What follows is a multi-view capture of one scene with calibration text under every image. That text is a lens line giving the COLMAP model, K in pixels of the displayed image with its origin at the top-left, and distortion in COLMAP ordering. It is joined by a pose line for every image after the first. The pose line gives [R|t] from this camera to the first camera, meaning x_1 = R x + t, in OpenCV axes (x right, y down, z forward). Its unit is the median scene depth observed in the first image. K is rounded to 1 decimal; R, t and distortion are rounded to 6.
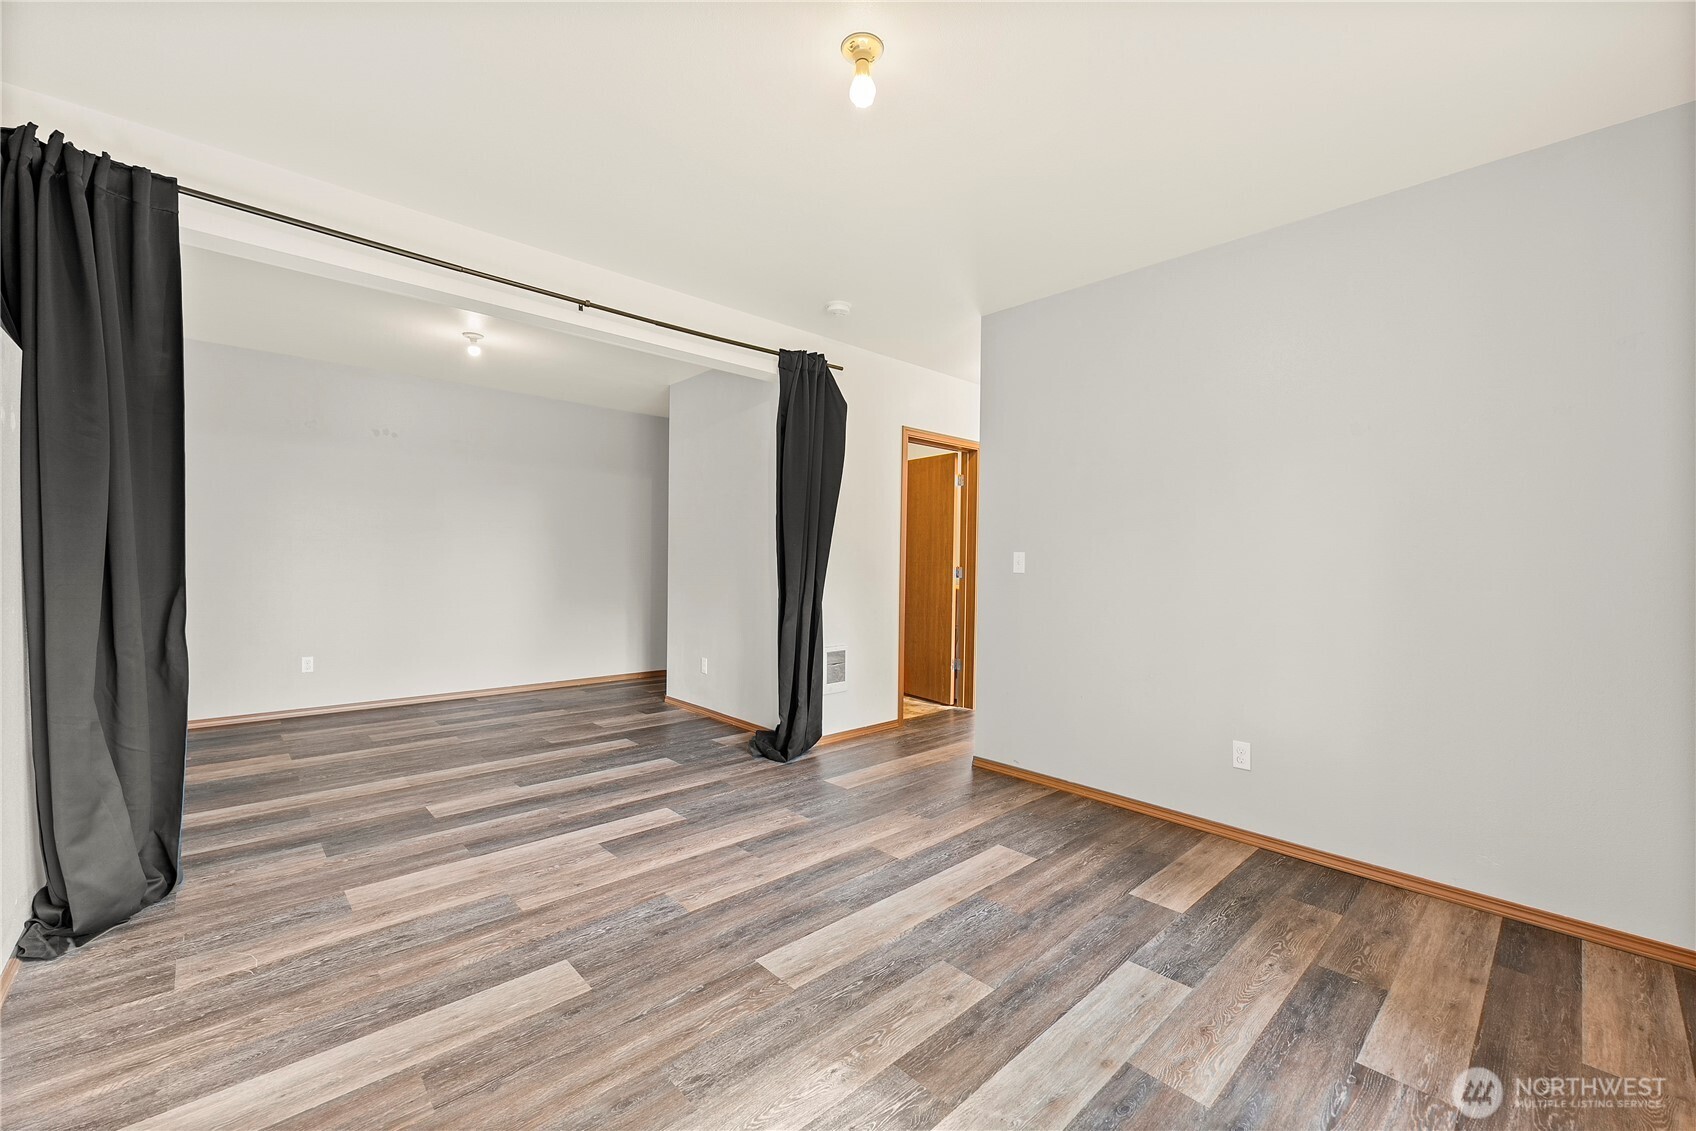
lens RADIAL K [[685.5, 0, 856.6], [0, 685.5, 568.1], [0, 0, 1]] dist [0.001619, -0.000086]
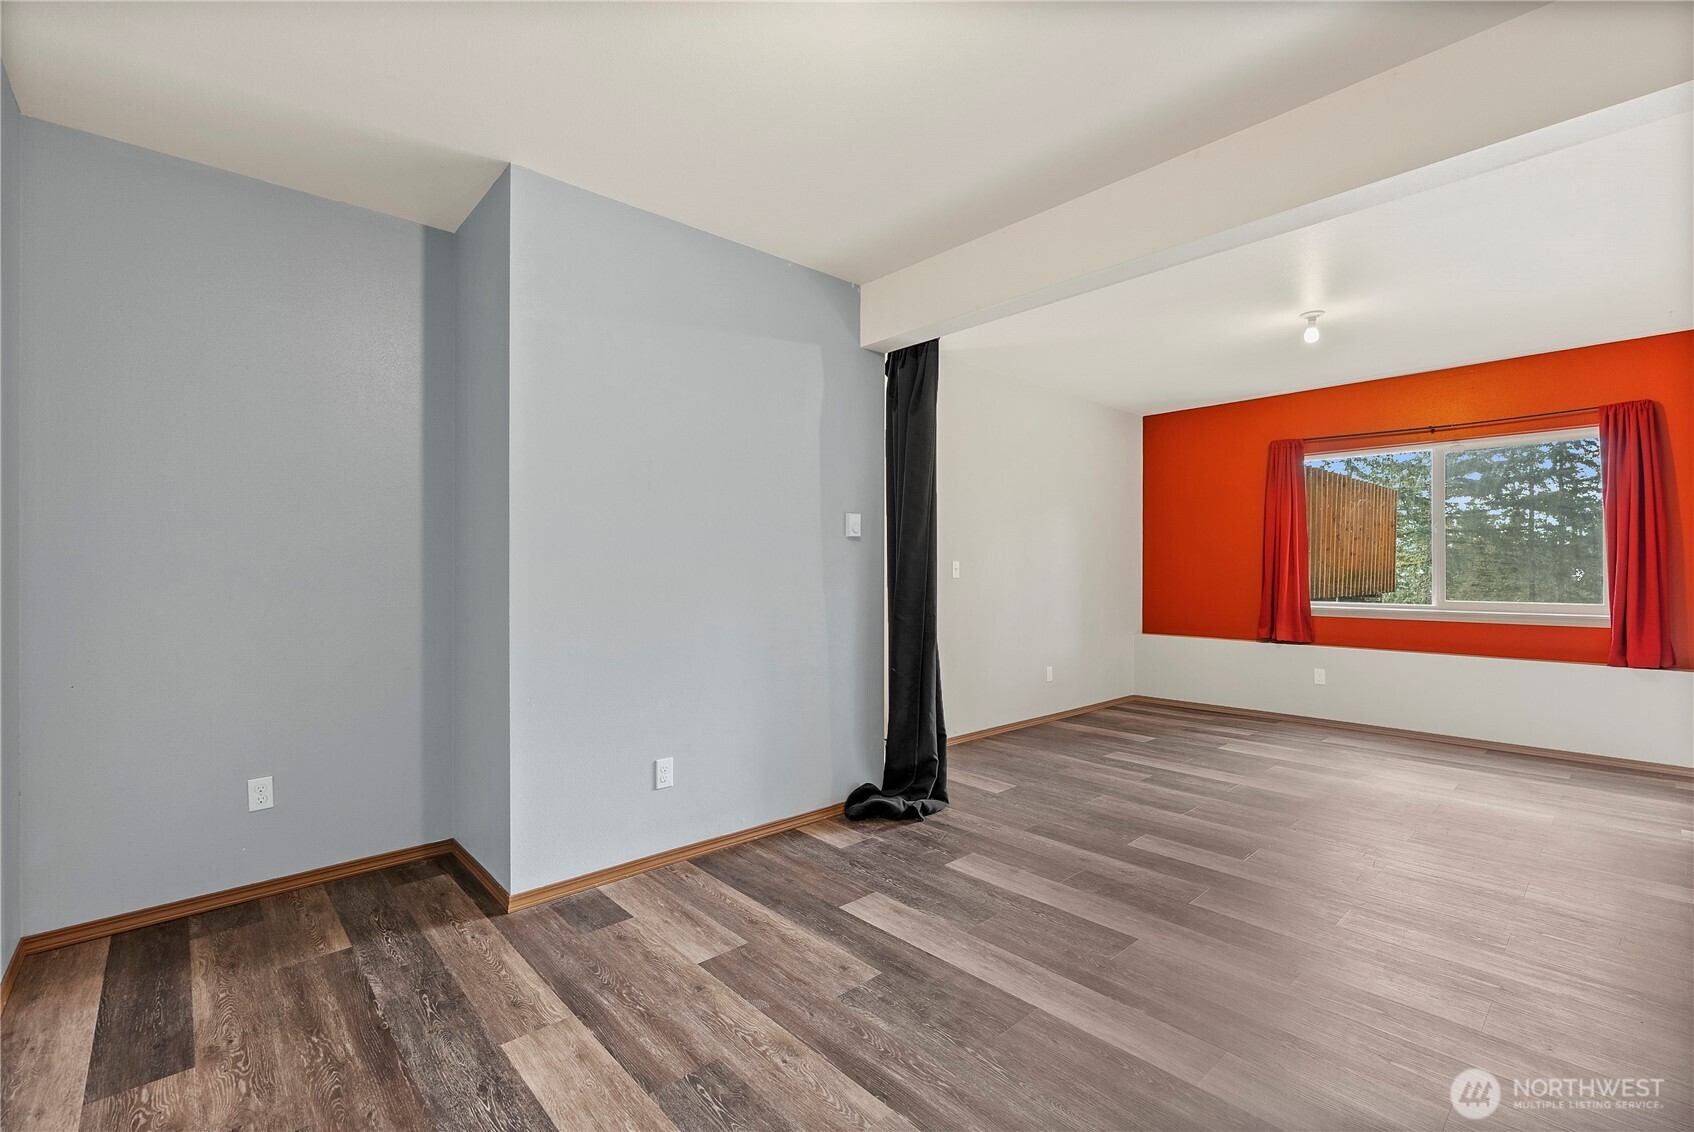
lens RADIAL K [[734.0, 0, 847.0], [0, 734.0, 566.0], [0, 0, 1]] dist [-0.039088, -0.000075]
pose [[0.019412, -0.014102, 0.999712, -1.079186], [0.002658, 0.999898, 0.014053, -0.033283], [-0.999808, 0.002385, 0.019448, 1.170150]]
